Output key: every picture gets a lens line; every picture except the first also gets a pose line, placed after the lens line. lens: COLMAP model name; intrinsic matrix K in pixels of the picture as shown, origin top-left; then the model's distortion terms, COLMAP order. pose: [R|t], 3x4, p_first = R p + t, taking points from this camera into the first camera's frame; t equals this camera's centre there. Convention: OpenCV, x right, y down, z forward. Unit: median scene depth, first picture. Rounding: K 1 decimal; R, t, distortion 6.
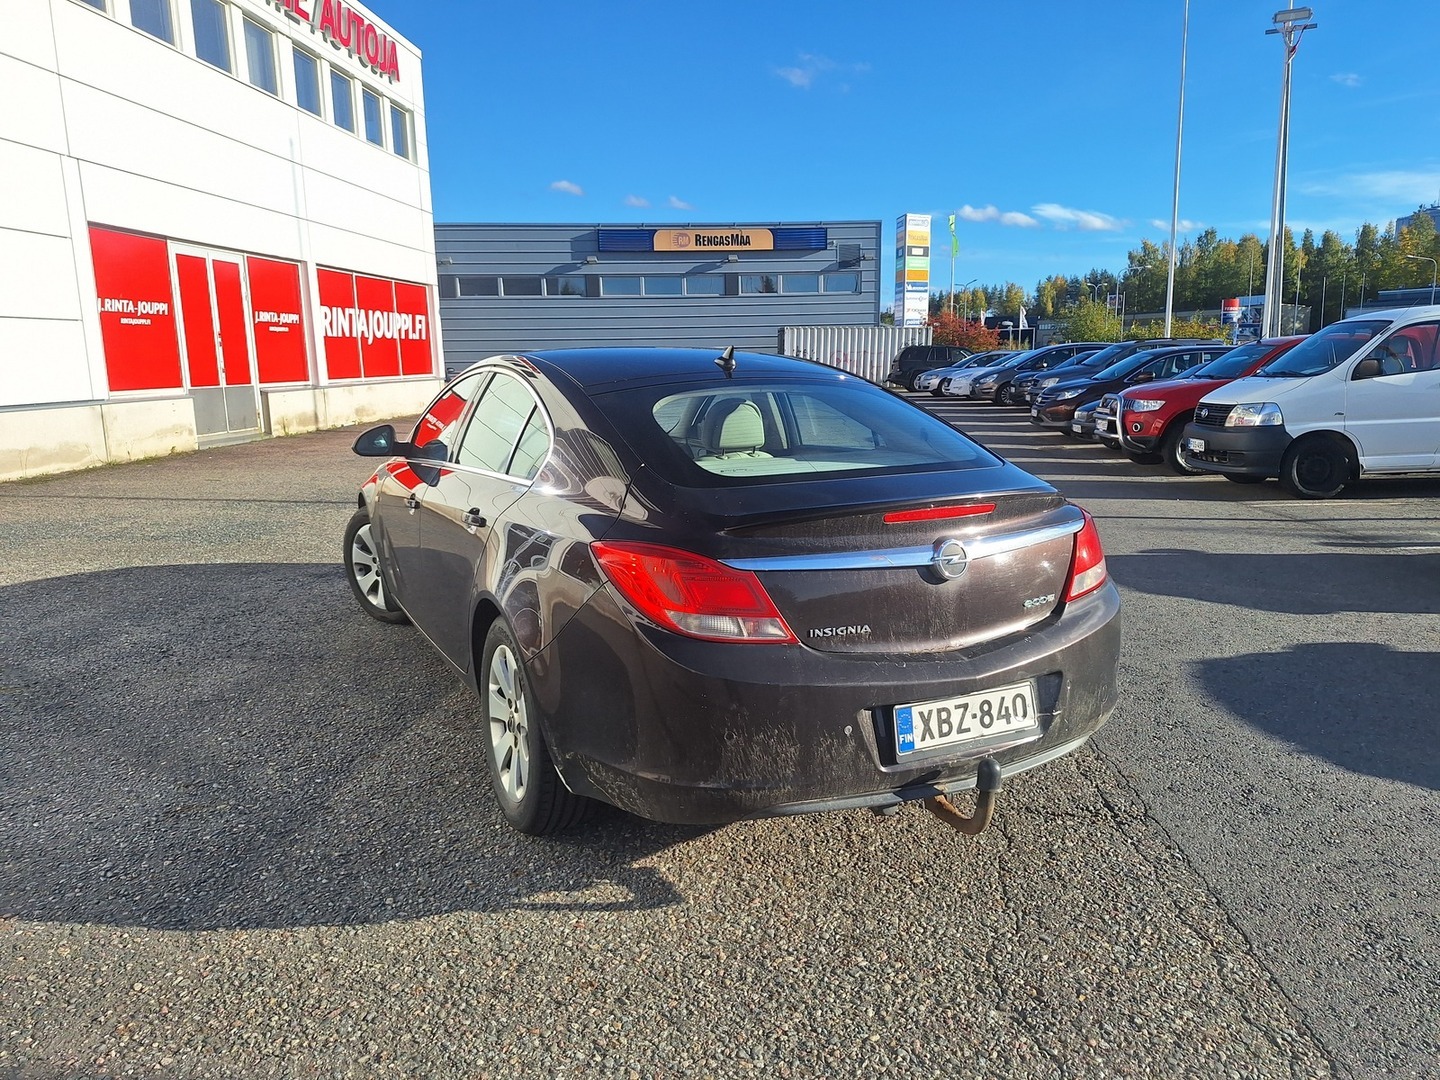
lens RADIAL K [[1052.3, 0, 740.1], [0, 1052.3, 540.2], [0, 0, 1]] dist [0.129007, -0.180670]
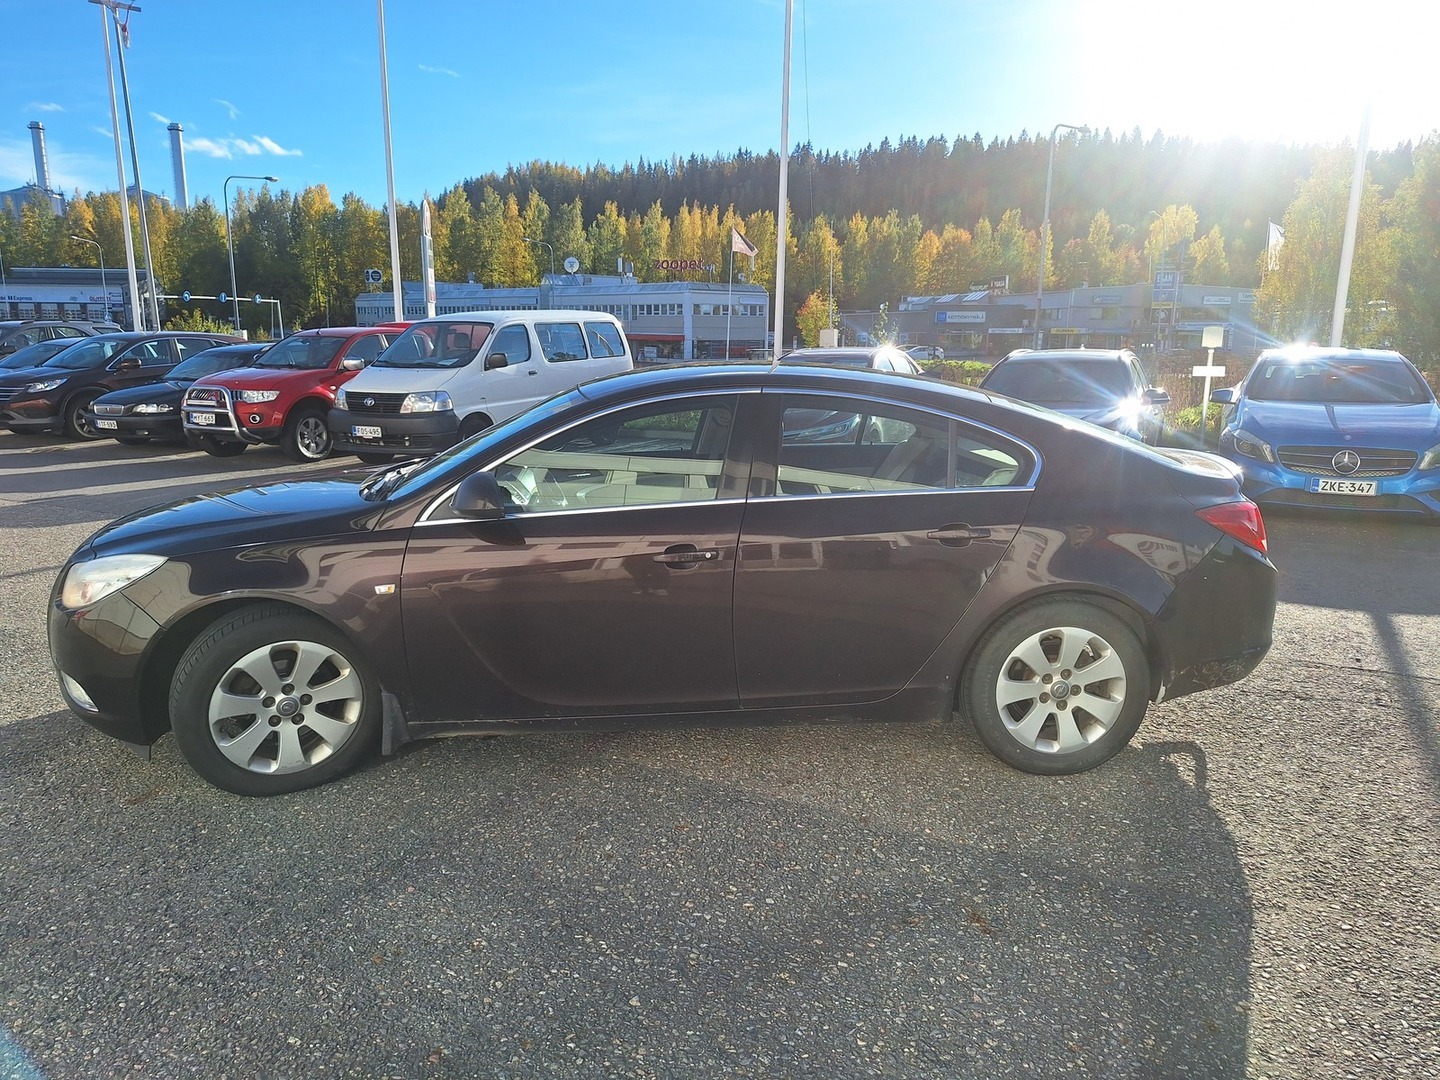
lens RADIAL K [[1027.0, 0, 720.0], [0, 1027.0, 540.0], [0, 0, 1]] dist [0.125413, -0.124208]
pose [[0.367648, -0.171967, 0.913927, -0.371195], [0.148582, 0.980992, 0.124816, -0.051612], [-0.918019, 0.089905, 0.386211, 0.235749]]
